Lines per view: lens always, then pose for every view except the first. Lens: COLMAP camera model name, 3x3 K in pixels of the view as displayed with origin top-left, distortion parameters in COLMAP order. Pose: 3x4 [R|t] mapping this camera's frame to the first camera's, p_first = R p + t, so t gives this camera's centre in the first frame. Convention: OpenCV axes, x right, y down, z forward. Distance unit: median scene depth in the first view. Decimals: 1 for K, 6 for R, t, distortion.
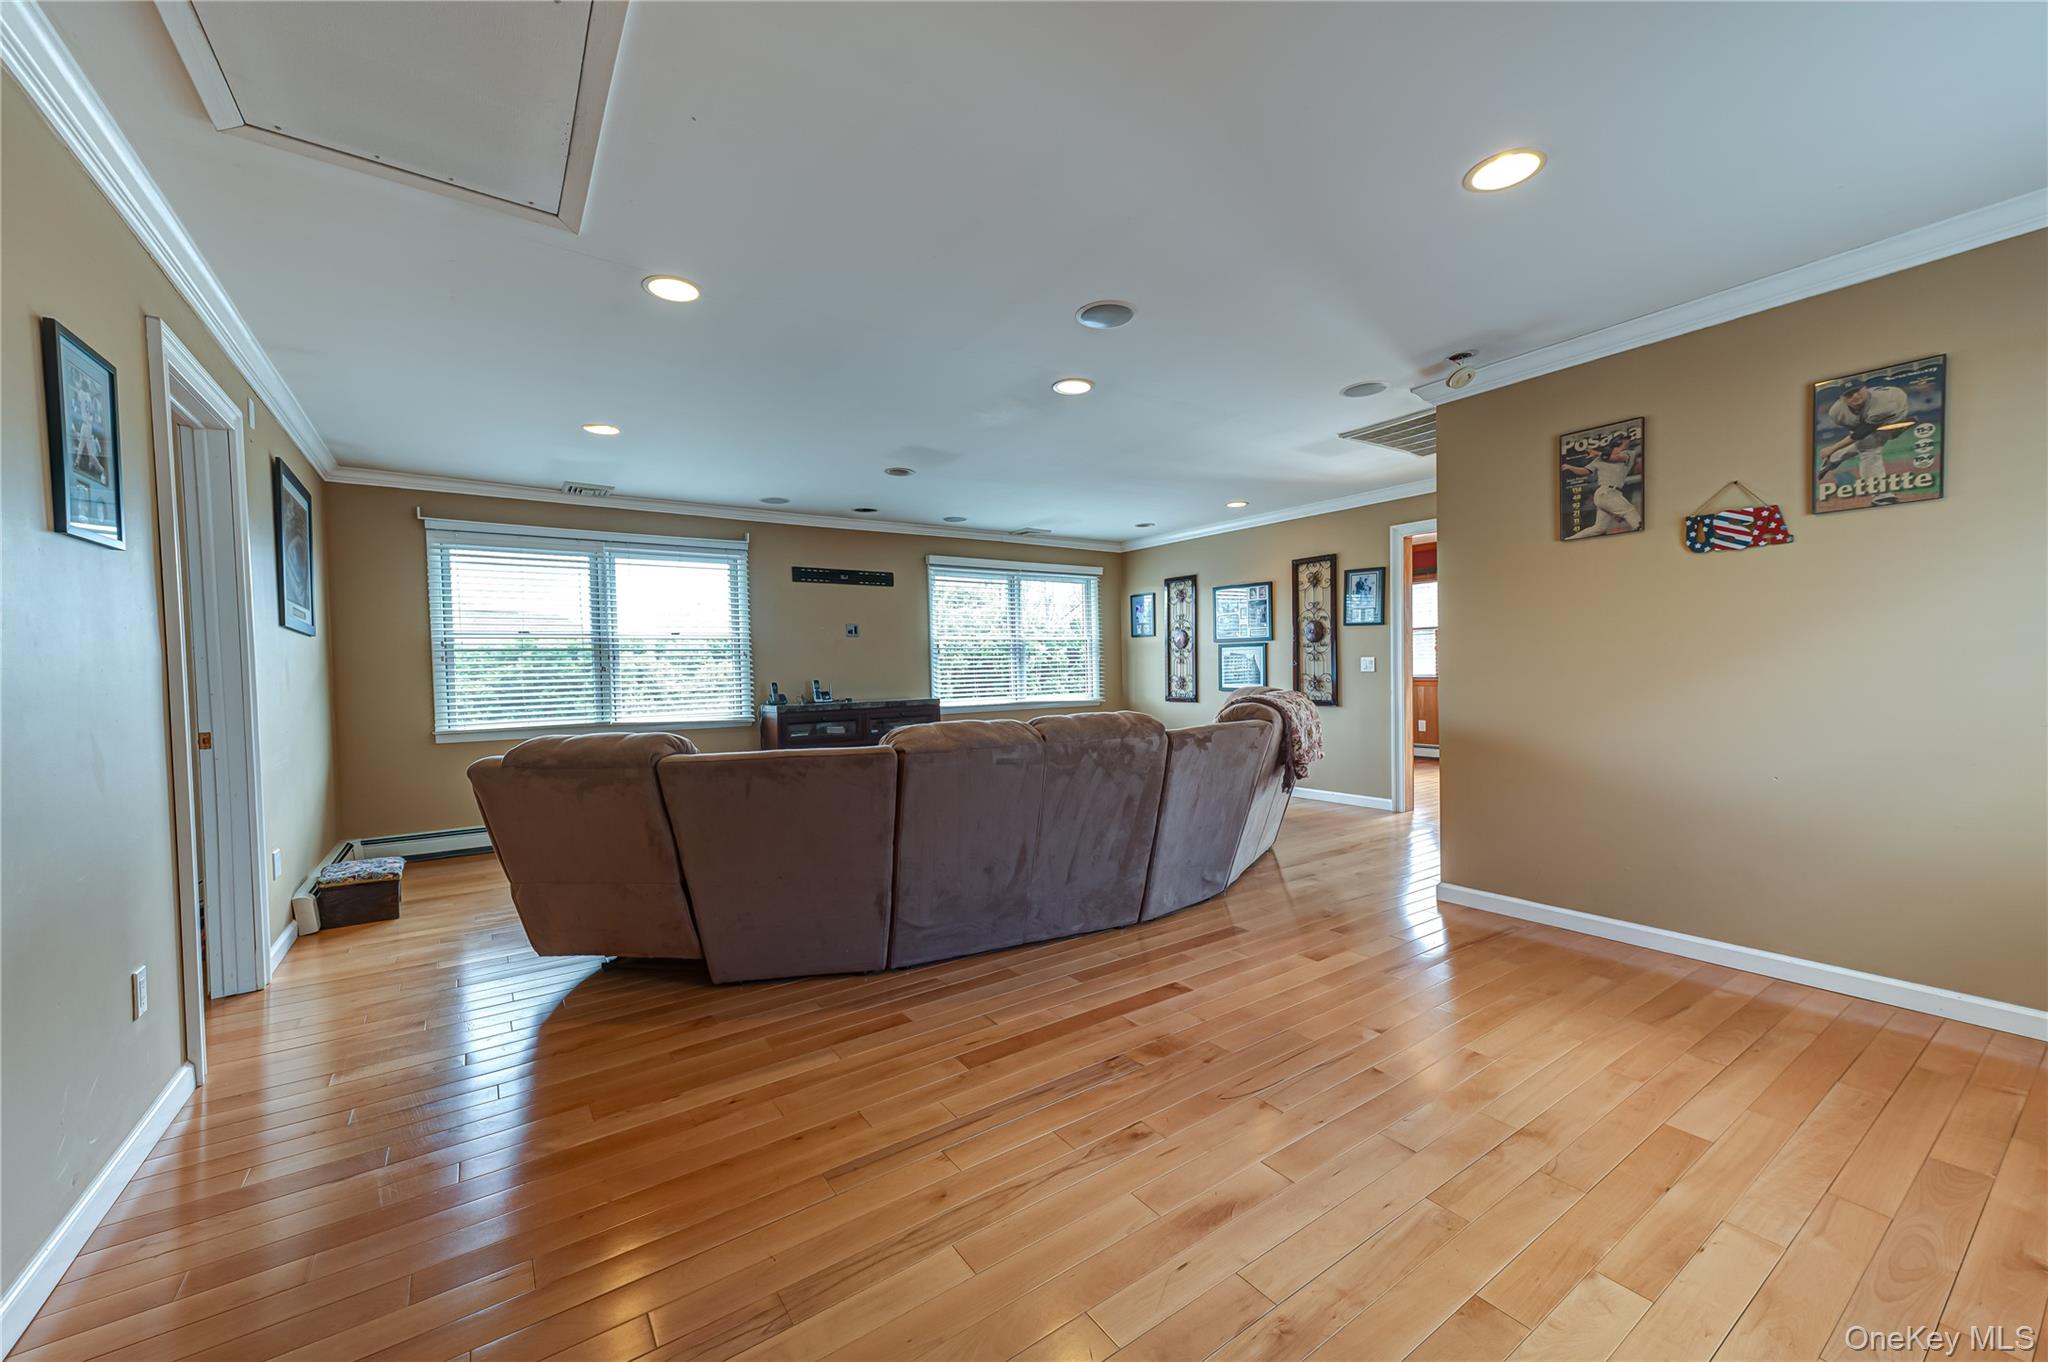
lens RADIAL K [[785.4, 0, 1041.2], [0, 785.4, 685.1], [0, 0, 1]] dist [0.018964, -0.000400]
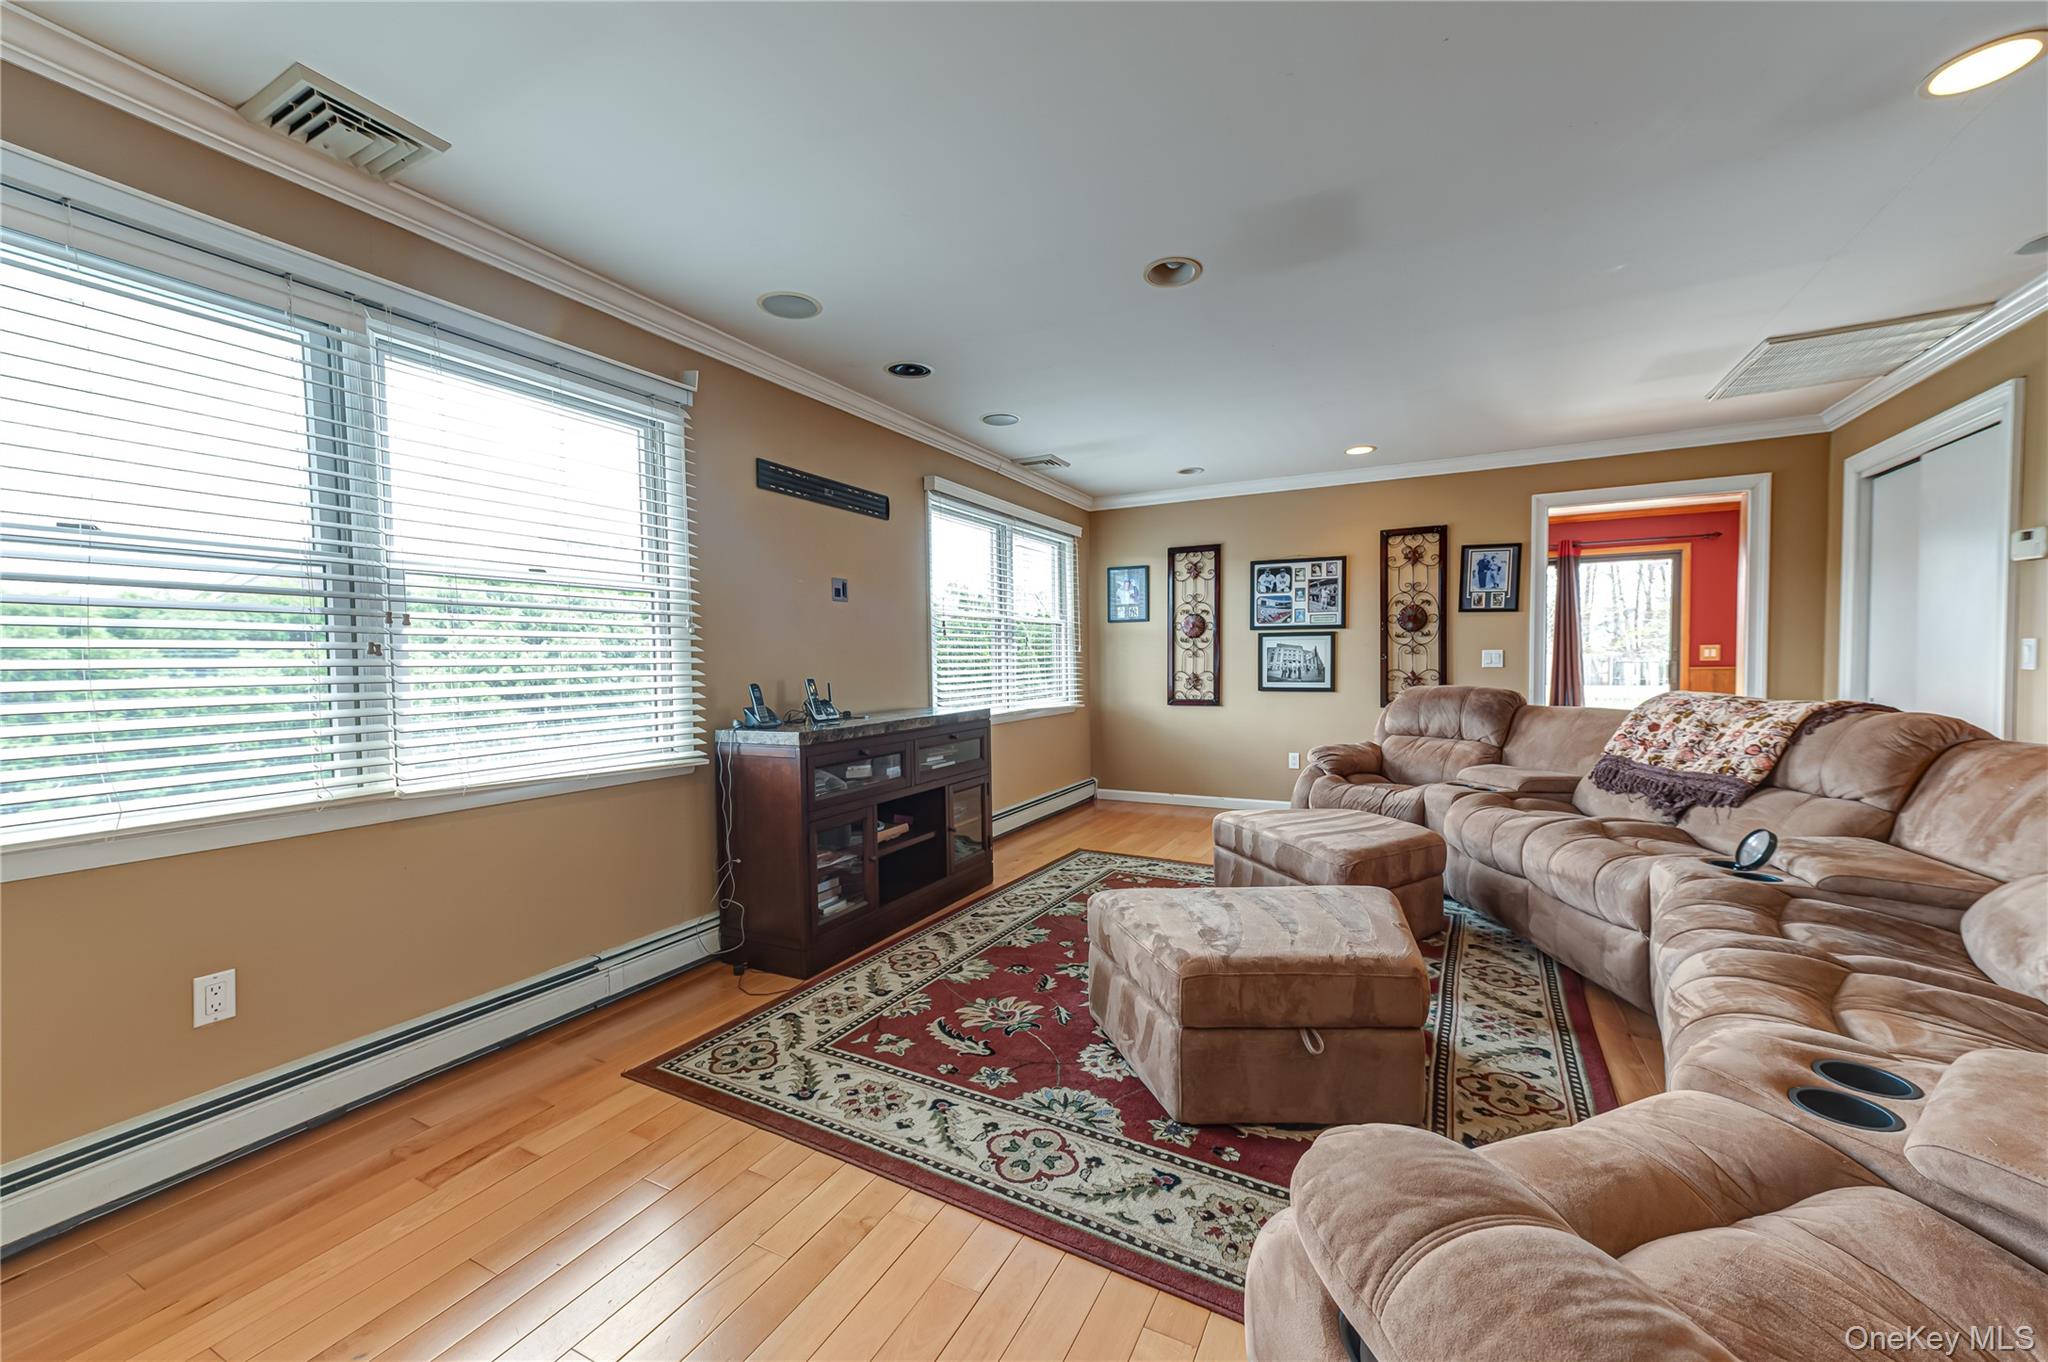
lens RADIAL K [[785.4, 0, 1041.0], [0, 785.4, 688.8], [0, 0, 1]] dist [0.018964, -0.000400]
pose [[0.882324, -0.008717, 0.470561, -0.385750], [0.006904, 0.999961, 0.005578, -0.001312], [-0.470591, -0.001673, 0.882350, 0.448485]]
